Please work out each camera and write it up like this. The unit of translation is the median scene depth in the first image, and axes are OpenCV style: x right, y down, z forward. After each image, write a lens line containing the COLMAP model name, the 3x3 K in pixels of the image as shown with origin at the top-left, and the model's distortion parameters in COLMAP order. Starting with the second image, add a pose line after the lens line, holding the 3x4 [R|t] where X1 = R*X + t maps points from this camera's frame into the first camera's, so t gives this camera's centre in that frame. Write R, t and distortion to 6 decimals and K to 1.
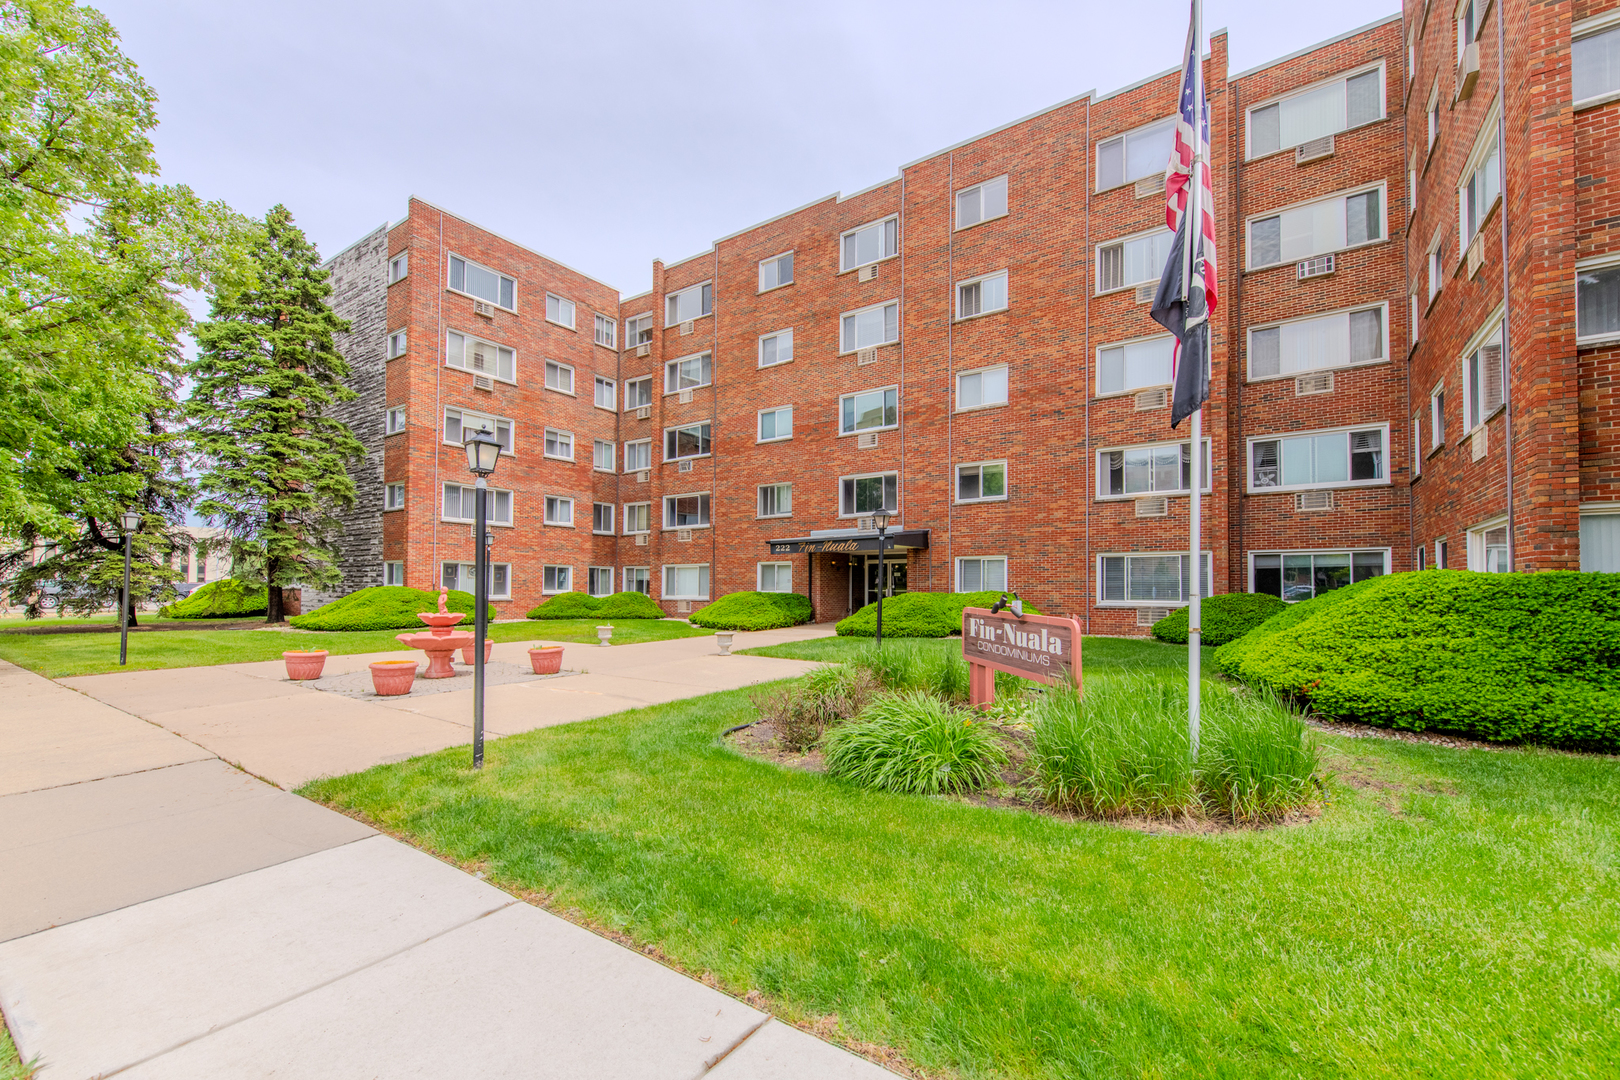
lens RADIAL K [[657.0, 0, 800.6], [0, 657.0, 537.2], [0, 0, 1]] dist [0.018511, -0.007280]
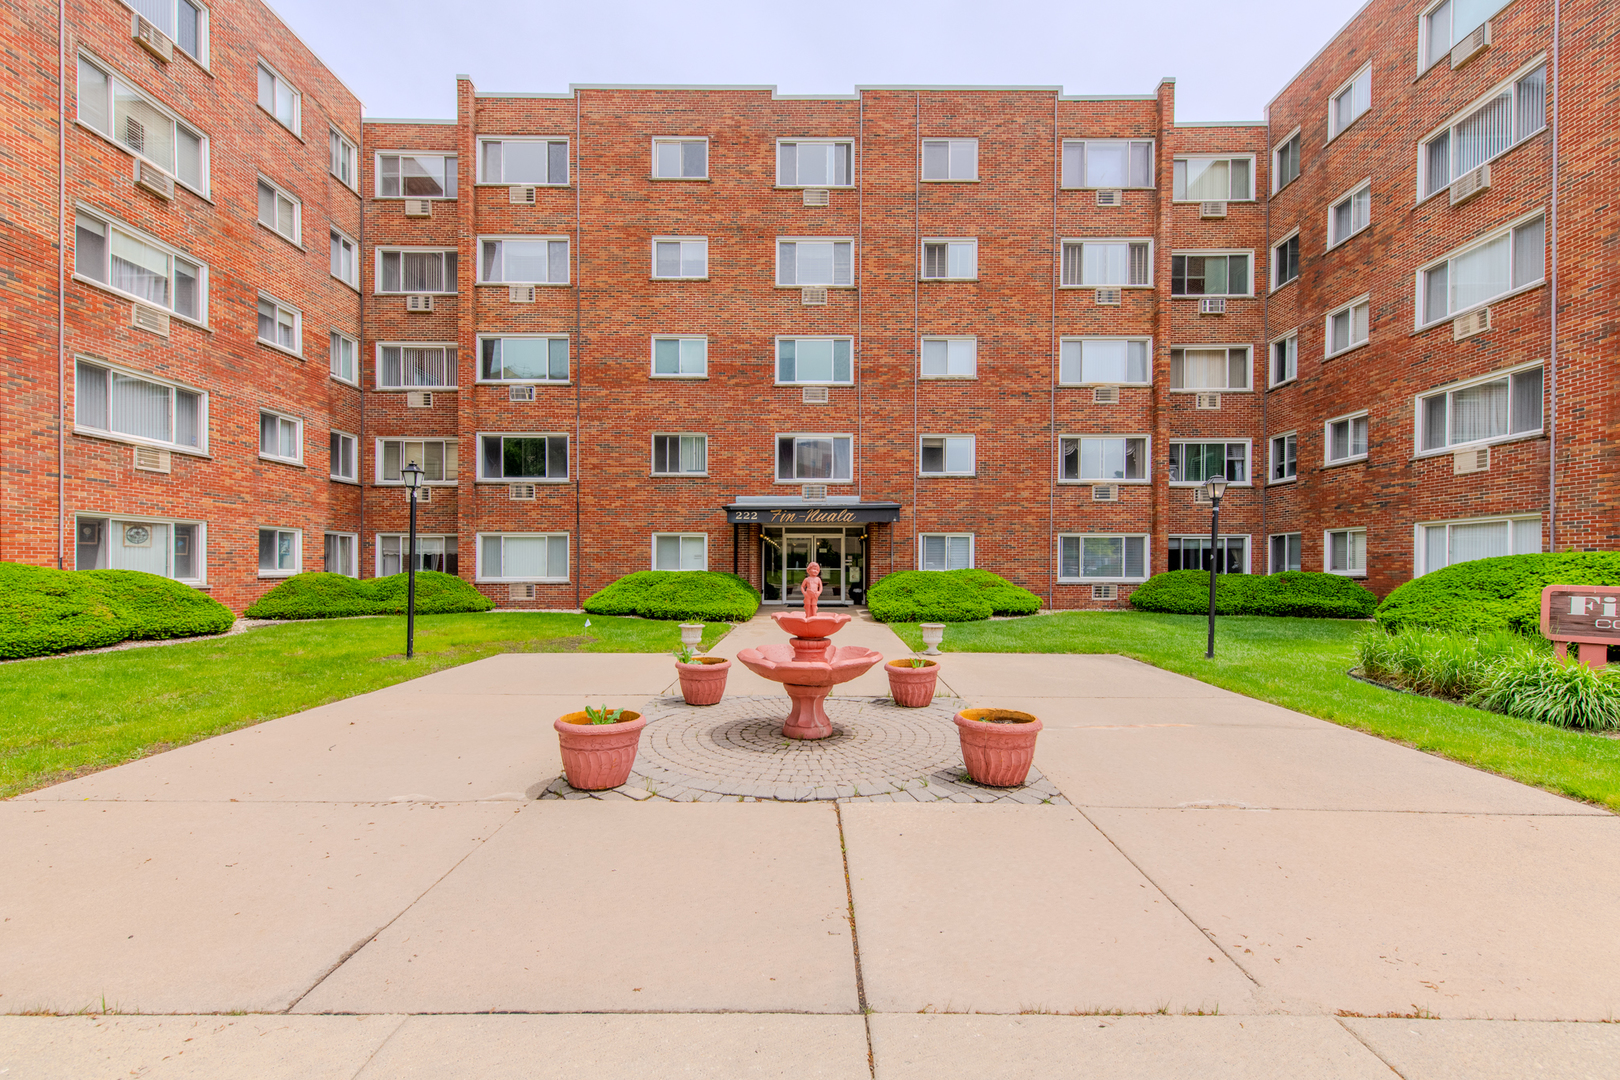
lens RADIAL K [[674.7, 0, 822.0], [0, 674.7, 542.4], [0, 0, 1]] dist [0.018327, -0.006507]
pose [[0.821818, 0.019823, 0.569406, -0.381224], [-0.043815, 0.998634, 0.028473, 0.019829], [-0.568064, -0.048349, 0.821563, 0.253484]]
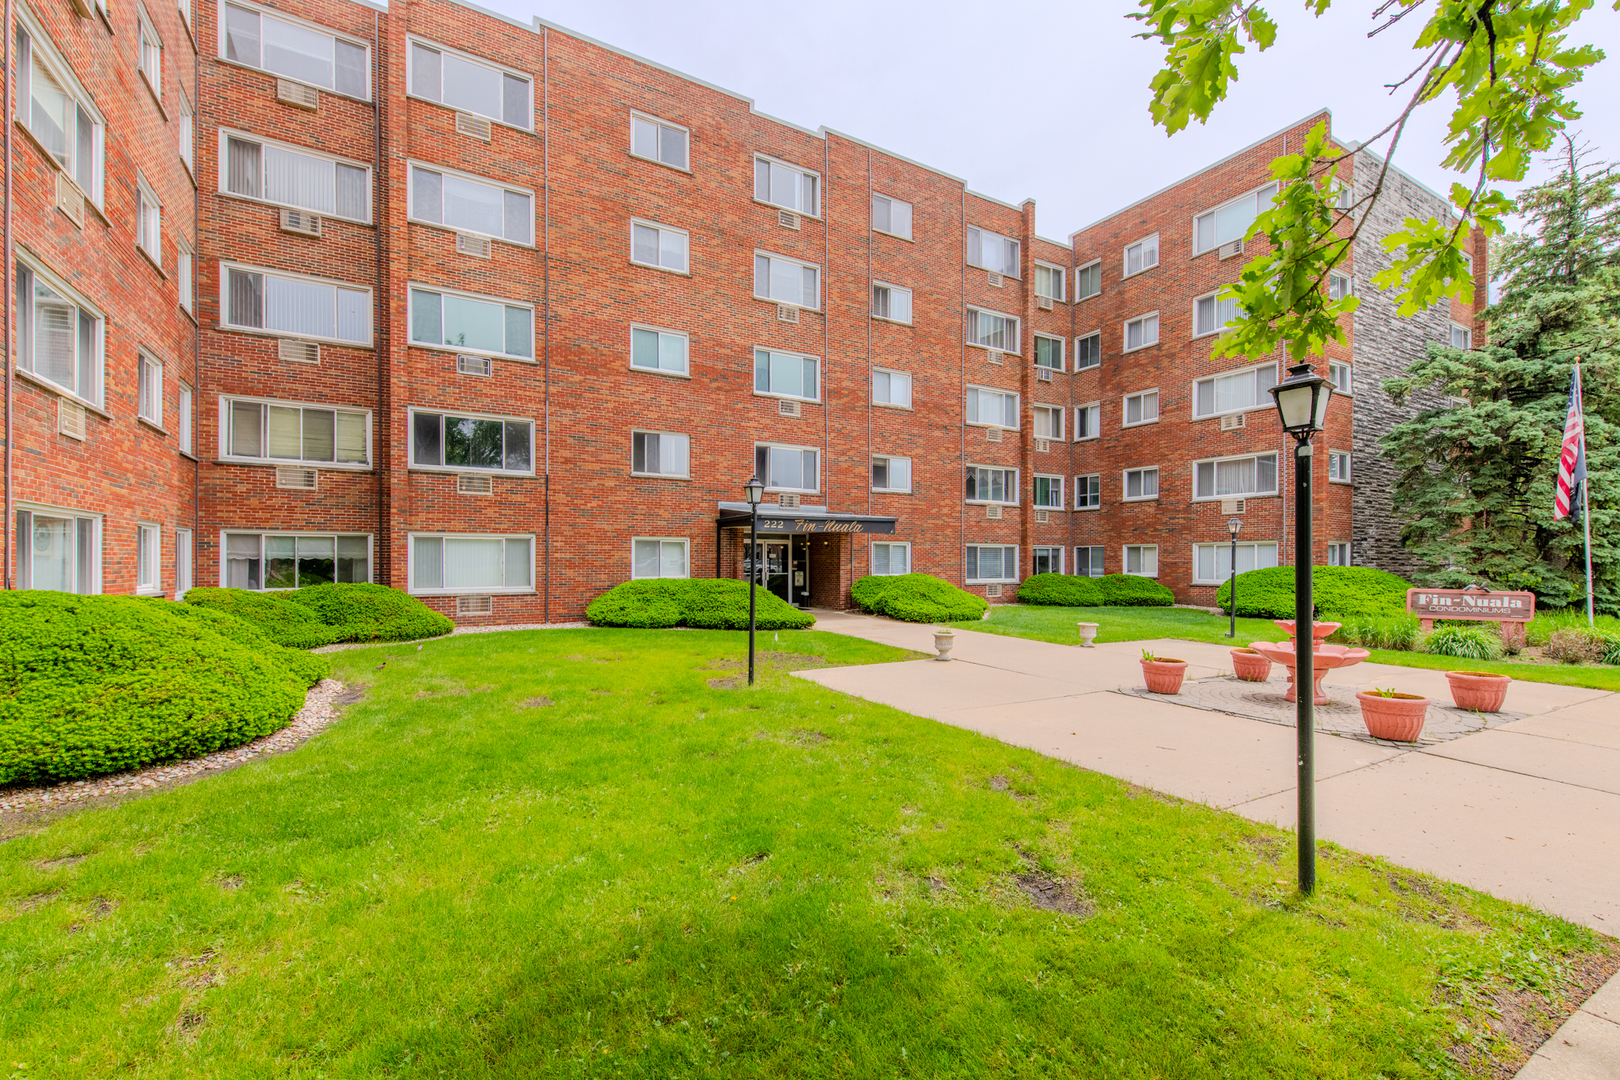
lens RADIAL K [[671.9, 0, 831.2], [0, 671.9, 534.5], [0, 0, 1]] dist [0.010763, -0.000294]
pose [[0.424512, 0.035362, 0.904731, -0.684844], [-0.071661, 0.997415, -0.005360, 0.026134], [-0.902582, -0.062559, 0.425949, 0.532797]]
